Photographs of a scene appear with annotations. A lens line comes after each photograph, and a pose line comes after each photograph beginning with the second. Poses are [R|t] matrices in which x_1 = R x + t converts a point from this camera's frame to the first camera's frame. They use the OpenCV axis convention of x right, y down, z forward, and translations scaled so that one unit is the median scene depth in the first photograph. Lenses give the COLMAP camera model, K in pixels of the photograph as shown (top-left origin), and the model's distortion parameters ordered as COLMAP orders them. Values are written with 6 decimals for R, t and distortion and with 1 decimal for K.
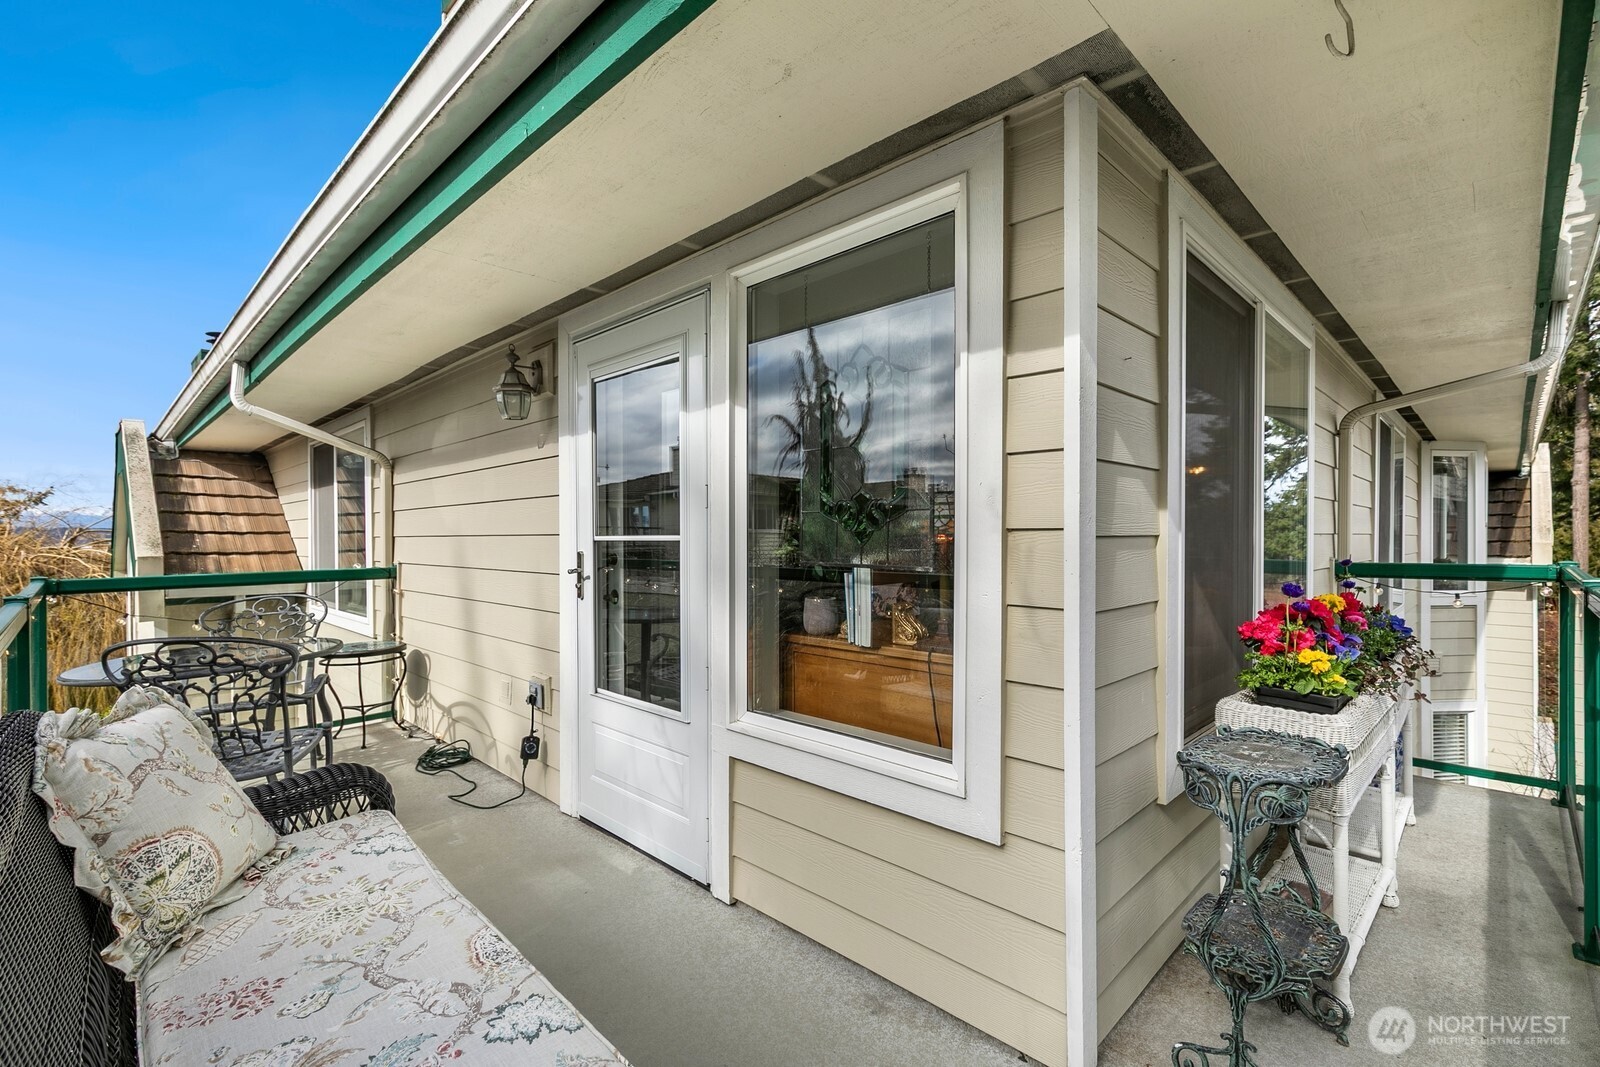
lens RADIAL K [[727.1, 0, 816.3], [0, 727.1, 536.8], [0, 0, 1]] dist [-0.005231, -0.000245]
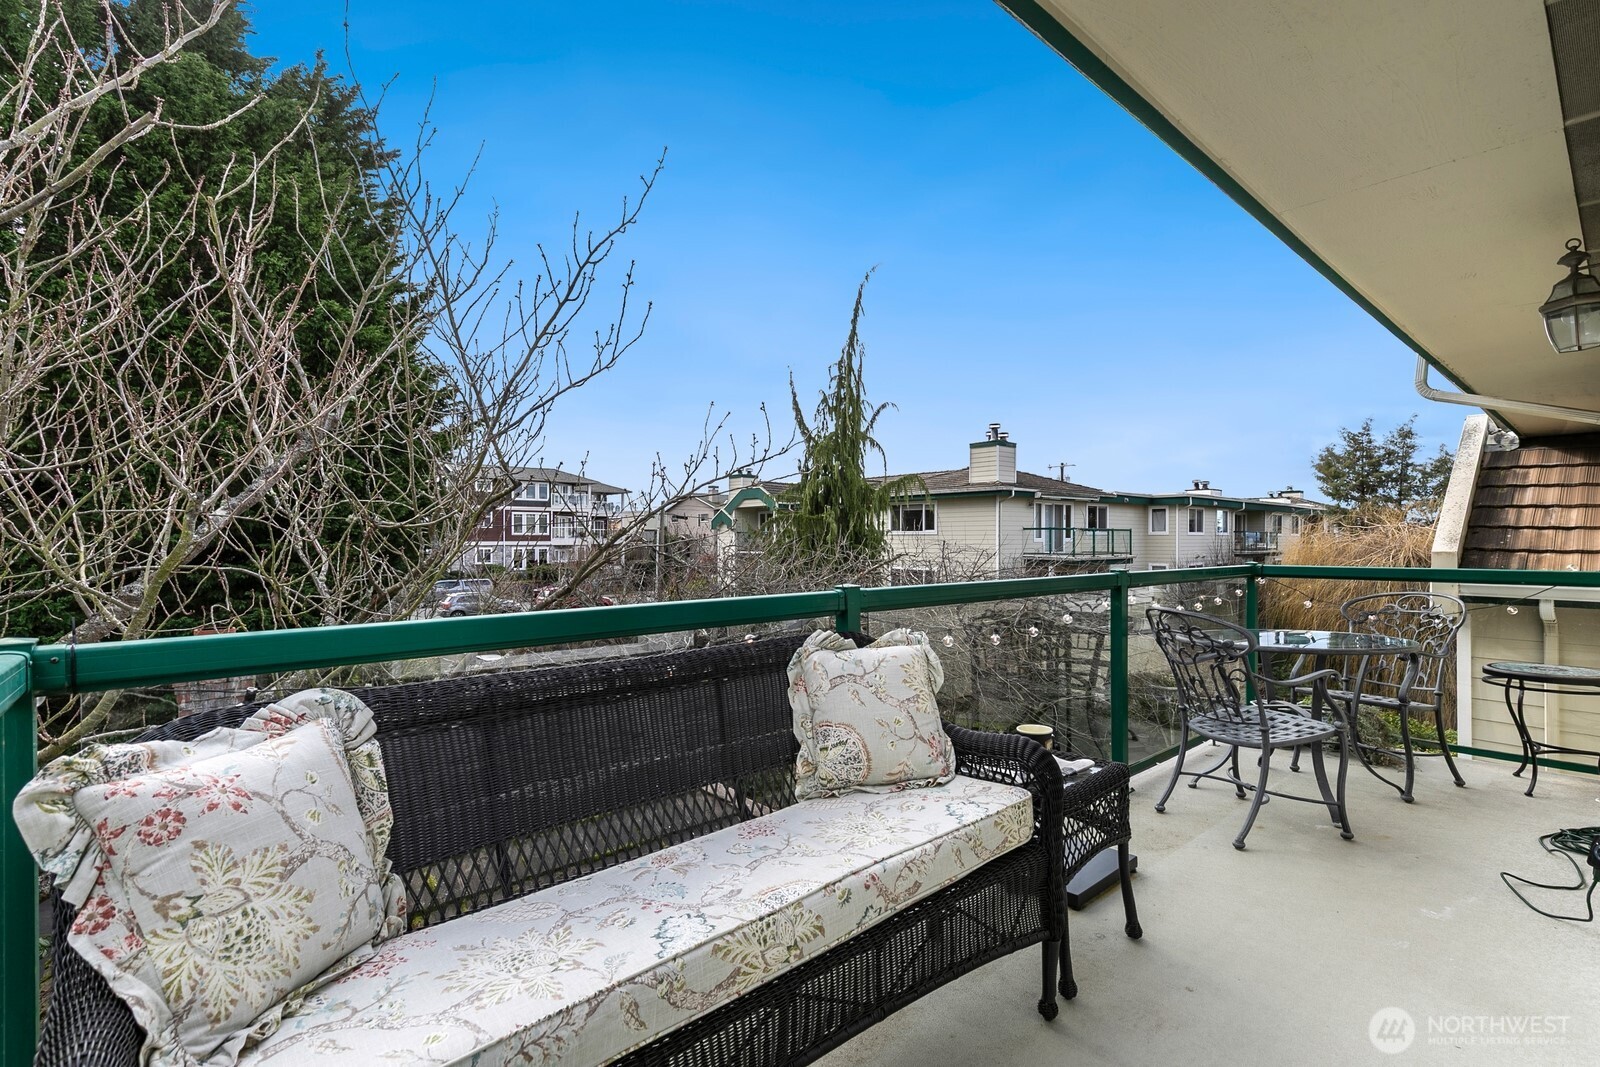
lens RADIAL K [[727.1, 0, 816.3], [0, 727.1, 528.7], [0, 0, 1]] dist [-0.005231, -0.000245]
pose [[-0.059127, -0.001394, -0.998250, 0.114489], [-0.003680, 0.999993, -0.001178, -0.000540], [0.998244, 0.003604, -0.059131, 0.185301]]
